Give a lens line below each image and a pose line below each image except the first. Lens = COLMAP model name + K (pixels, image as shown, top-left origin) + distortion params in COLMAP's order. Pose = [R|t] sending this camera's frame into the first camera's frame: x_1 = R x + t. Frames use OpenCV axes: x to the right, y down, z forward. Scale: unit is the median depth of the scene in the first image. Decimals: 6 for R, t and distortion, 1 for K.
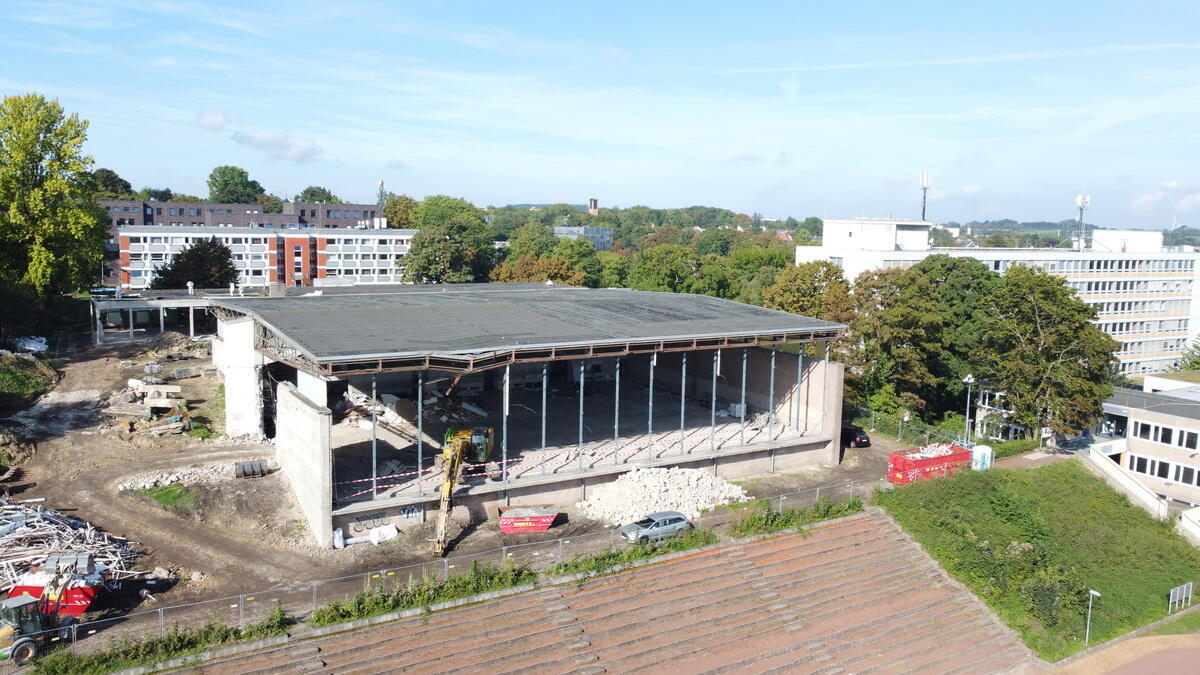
lens RADIAL K [[911.6, 0, 600.0], [0, 911.6, 337.5], [0, 0, 1]] dist [0.007759, -0.005229]
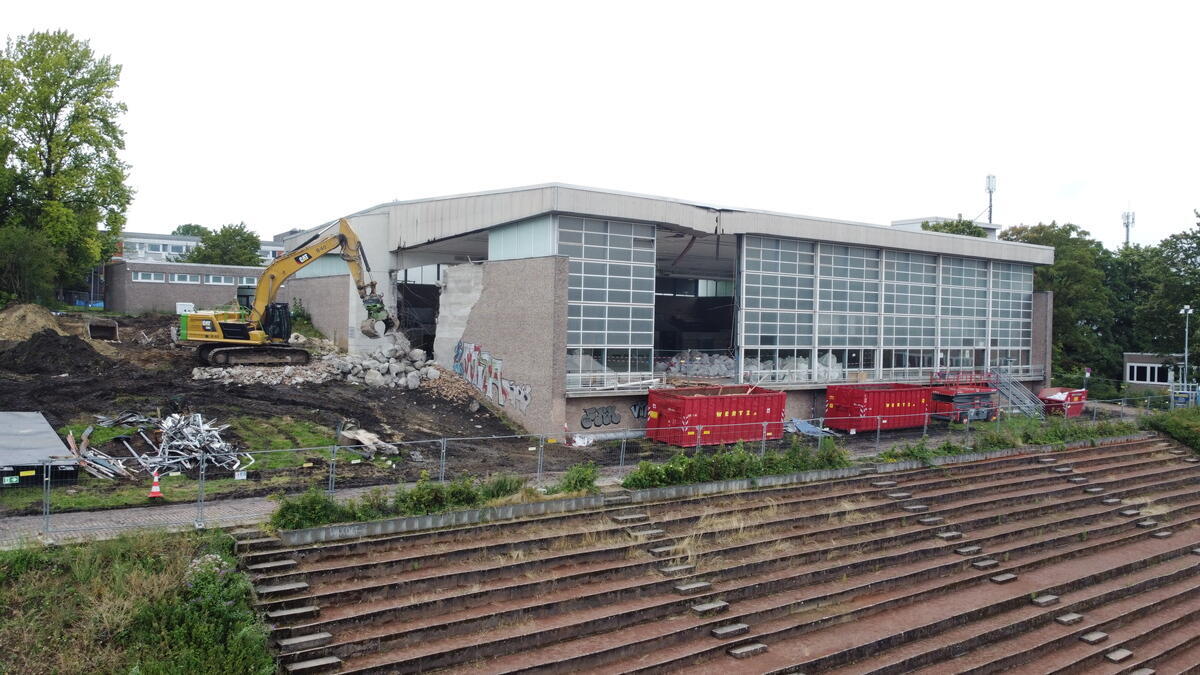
lens RADIAL K [[911.6, 0, 600.0], [0, 911.6, 337.5], [0, 0, 1]] dist [0.007759, -0.005229]
pose [[0.997006, -0.000038, 0.077324, -0.121519], [0.008490, 0.994007, -0.108985, 0.085815], [-0.076856, 0.109315, 0.991031, 0.090659]]
